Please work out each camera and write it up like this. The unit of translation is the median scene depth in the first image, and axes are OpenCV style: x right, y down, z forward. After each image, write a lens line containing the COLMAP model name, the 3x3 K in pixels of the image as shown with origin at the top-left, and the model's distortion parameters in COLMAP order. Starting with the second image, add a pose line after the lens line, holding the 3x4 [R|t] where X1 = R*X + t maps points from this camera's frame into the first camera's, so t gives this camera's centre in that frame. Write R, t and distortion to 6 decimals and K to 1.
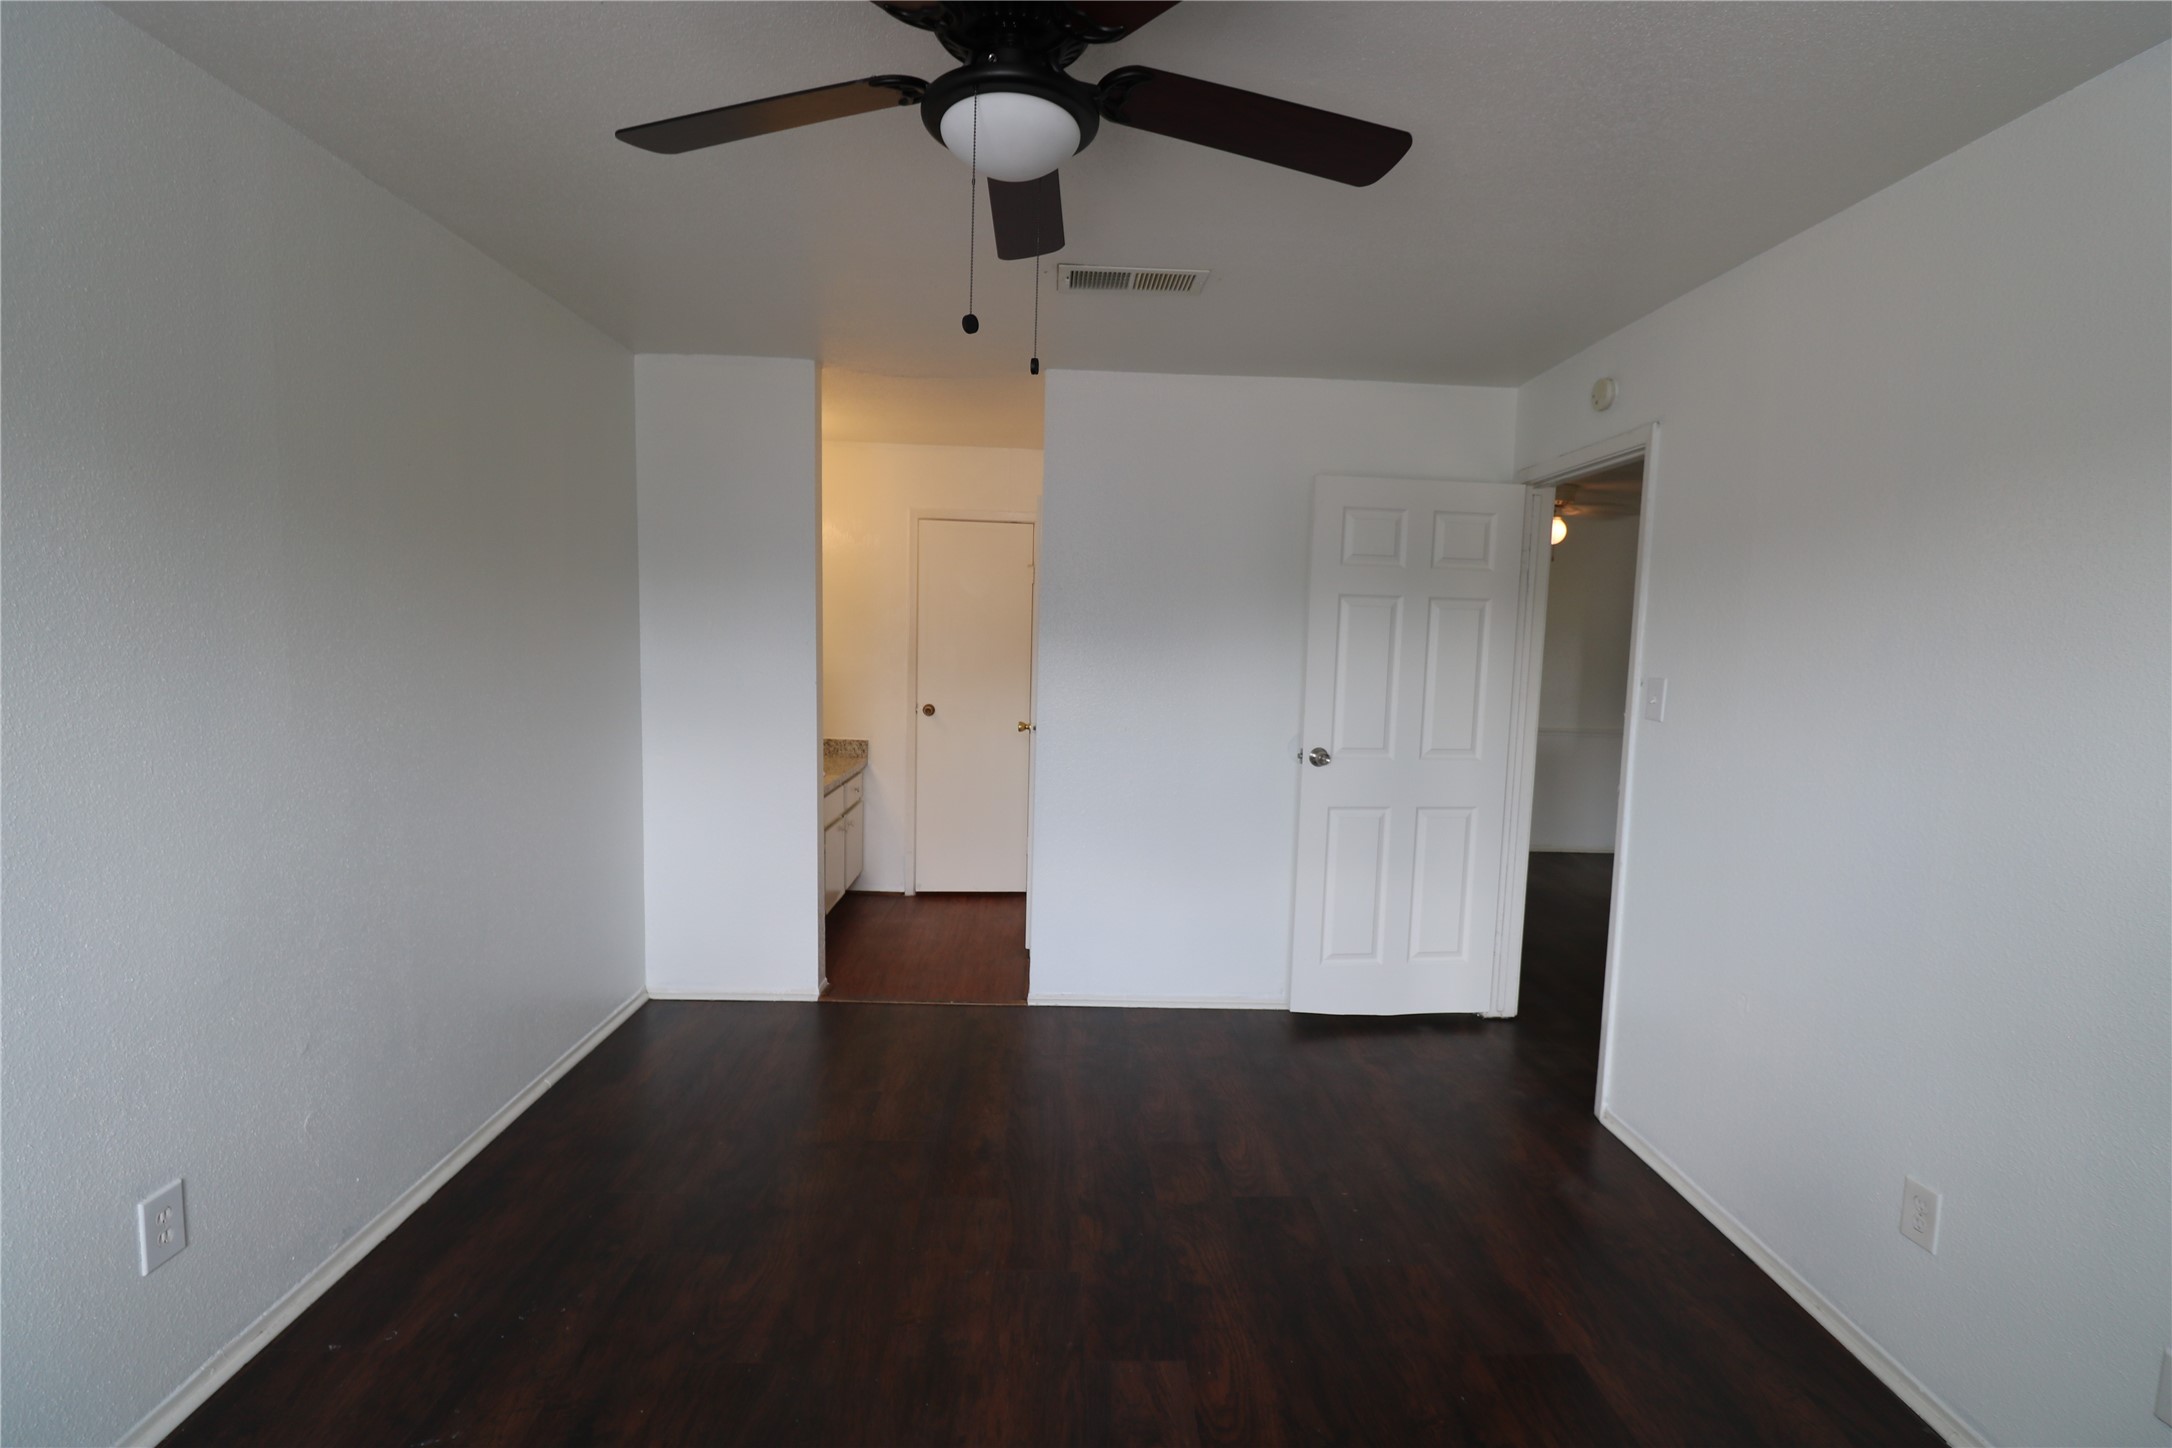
lens RADIAL K [[1021.2, 0, 1096.7], [0, 1021.2, 732.1], [0, 0, 1]] dist [-0.001728, -0.014590]
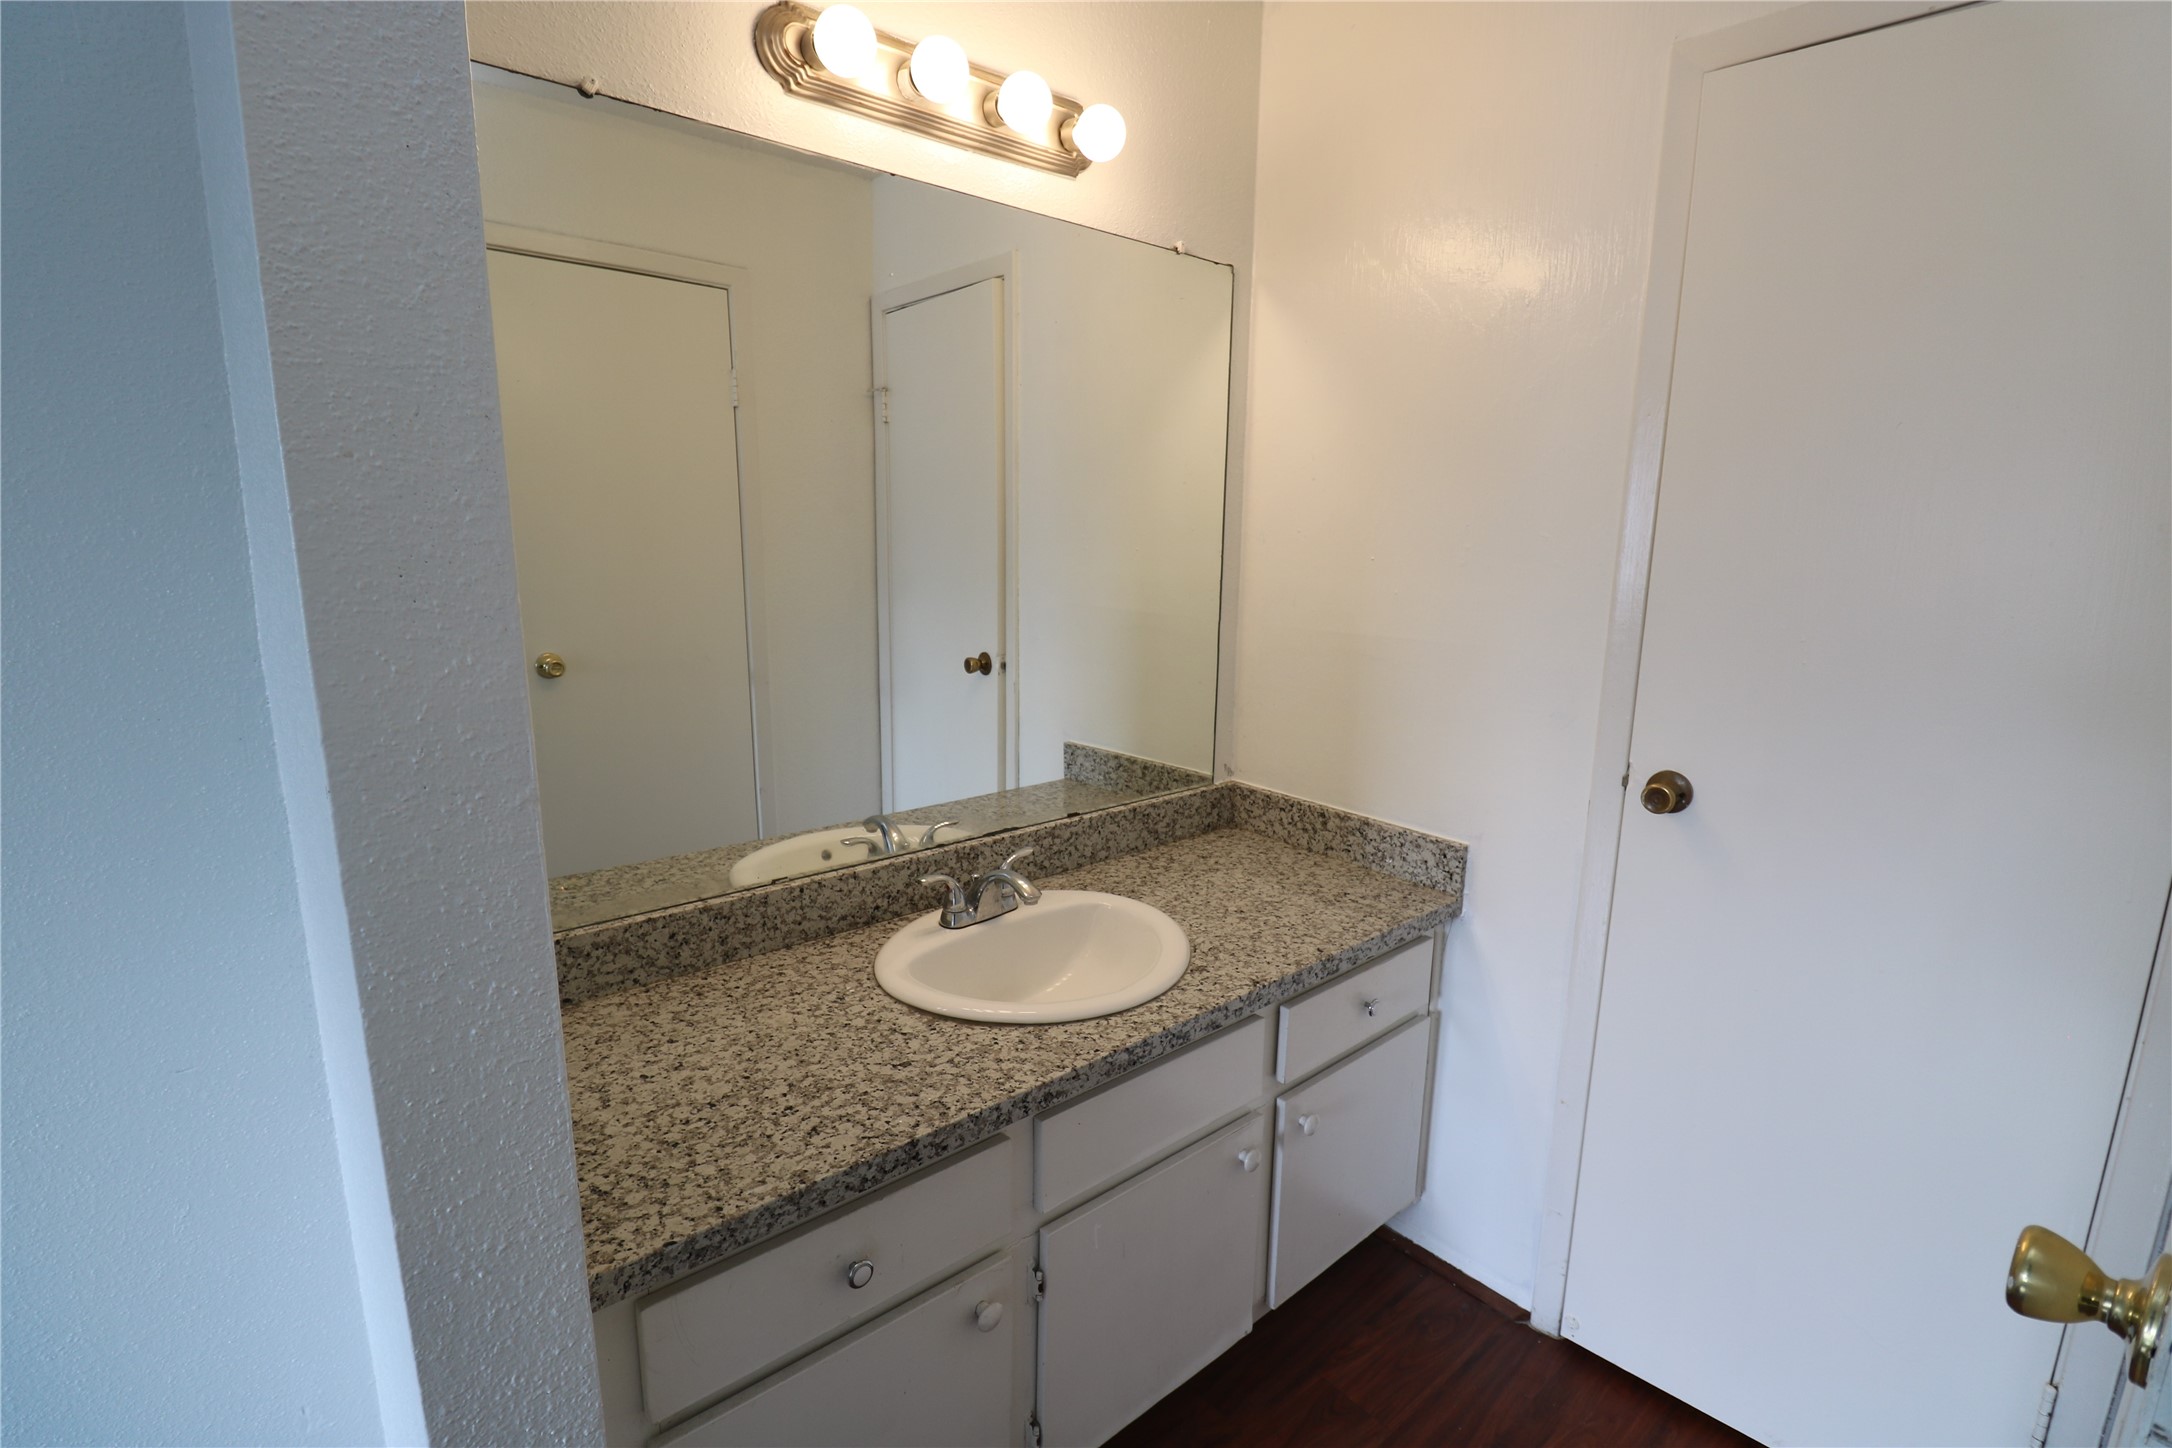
lens RADIAL K [[984.9, 0, 1086.0], [0, 984.9, 724.0], [0, 0, 1]] dist [-0.021871, 0.000003]
pose [[0.614638, 0.133039, -0.777510, -0.081718], [-0.073855, 0.991051, 0.111194, -0.082662], [0.785345, -0.010921, 0.618963, 1.003546]]
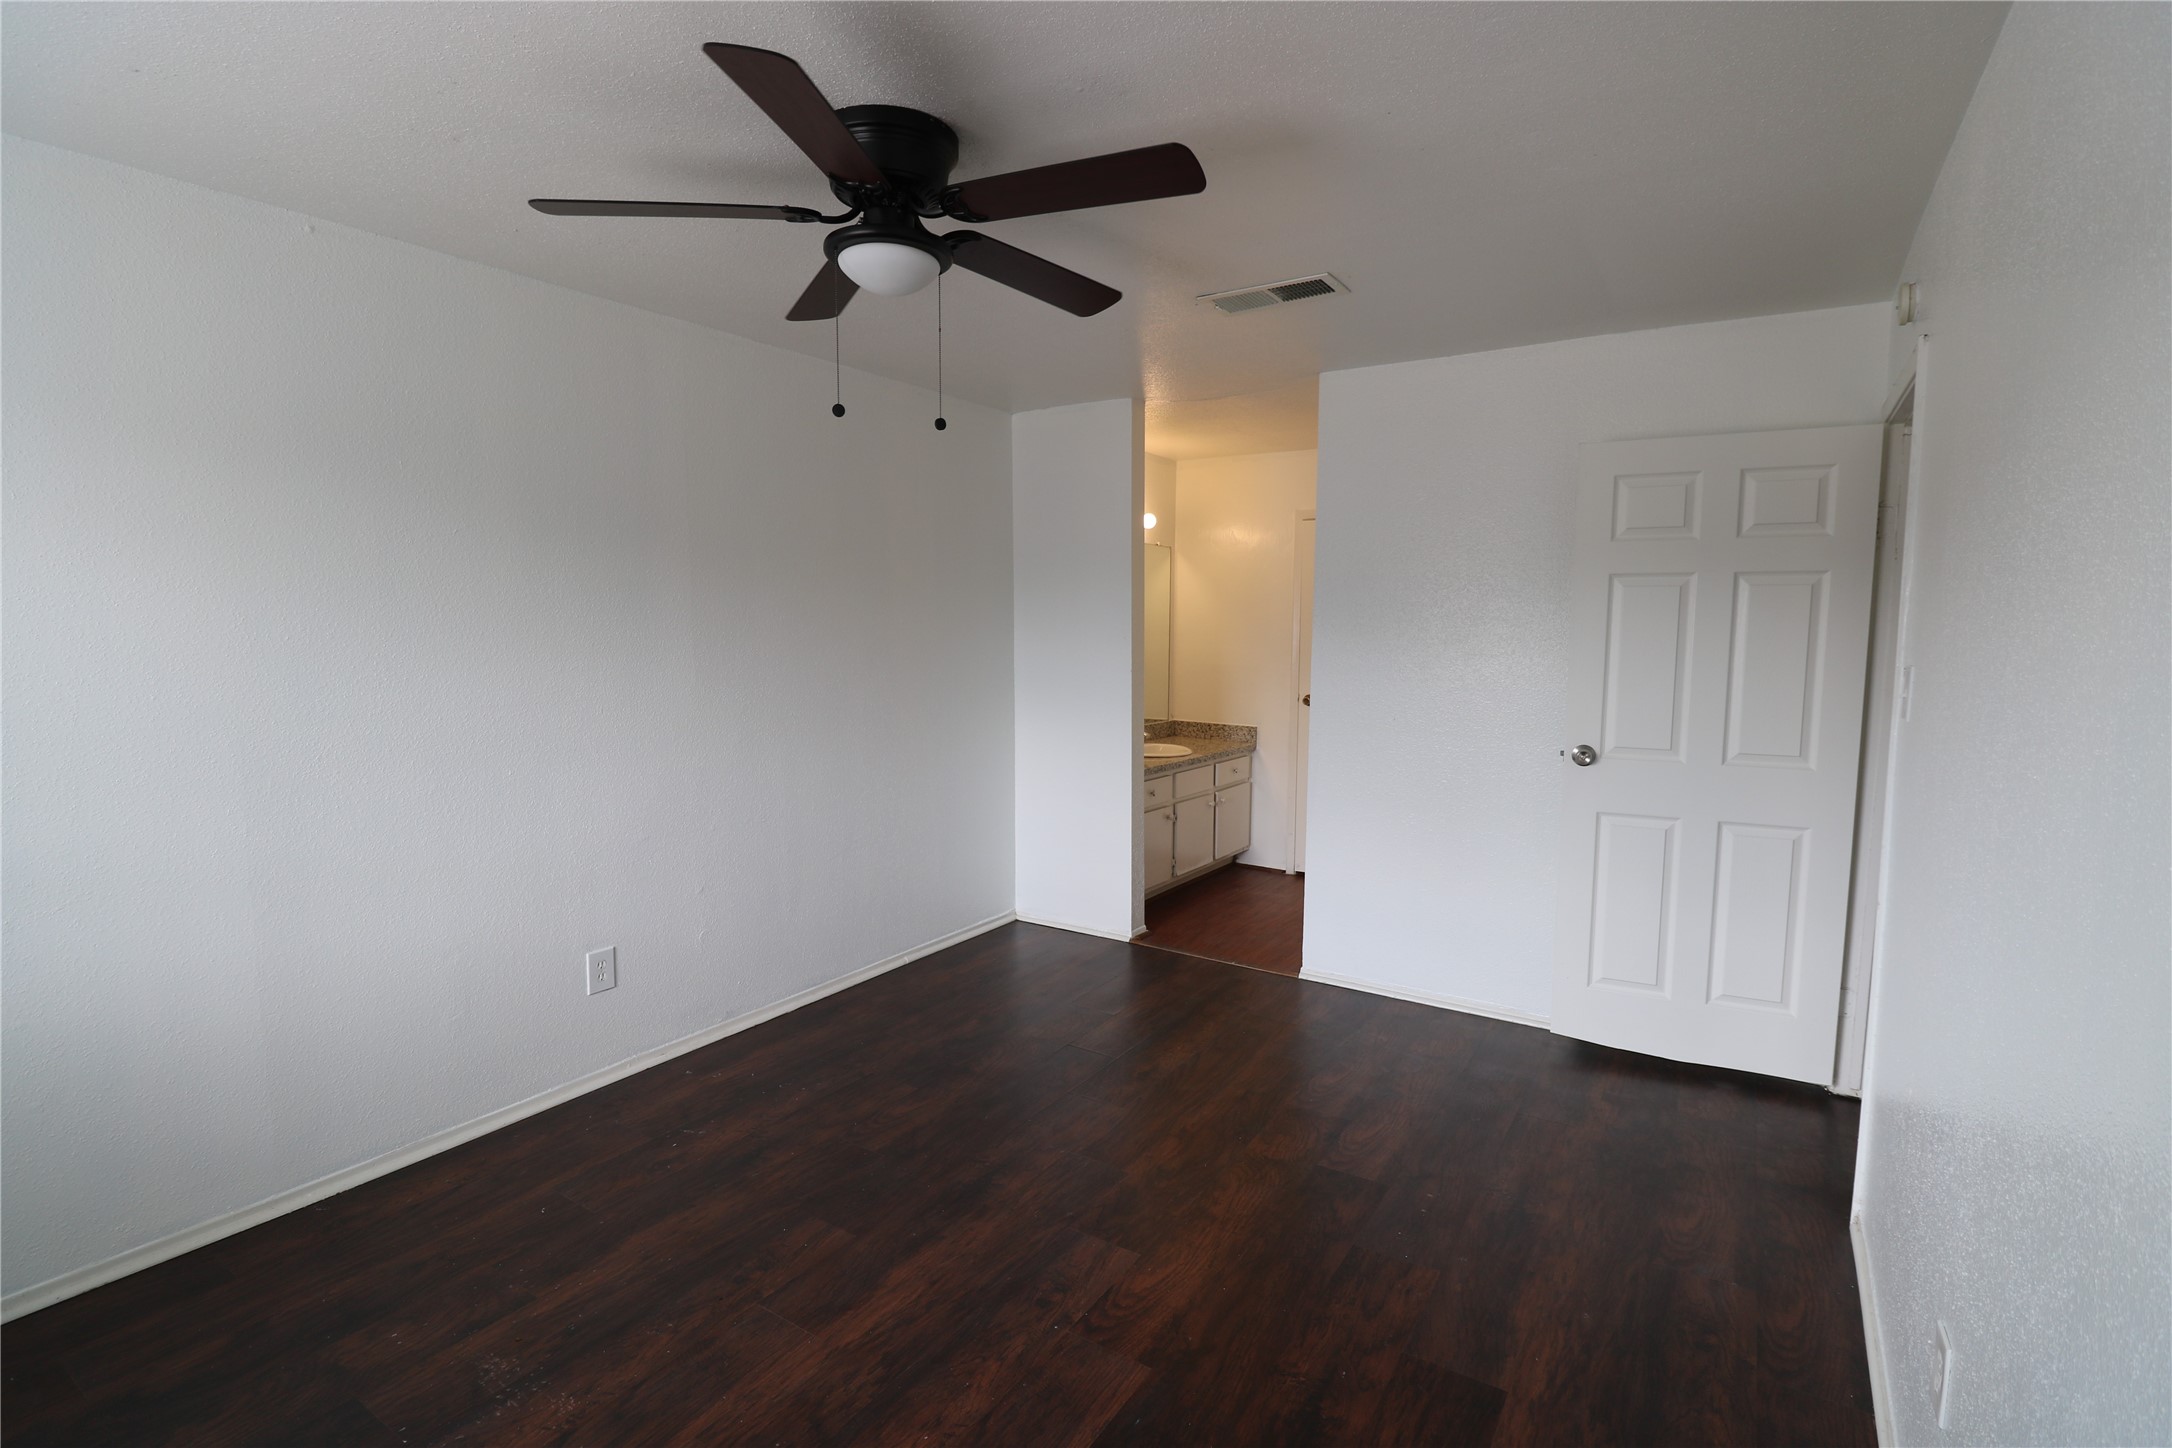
lens RADIAL K [[1021.2, 0, 1096.7], [0, 1021.2, 732.1], [0, 0, 1]] dist [-0.001728, -0.014590]
pose [[0.816459, 0.037678, -0.576173, 0.377415], [-0.037663, 0.999219, 0.011972, 0.009036], [0.576174, 0.011926, 0.817240, 0.013683]]
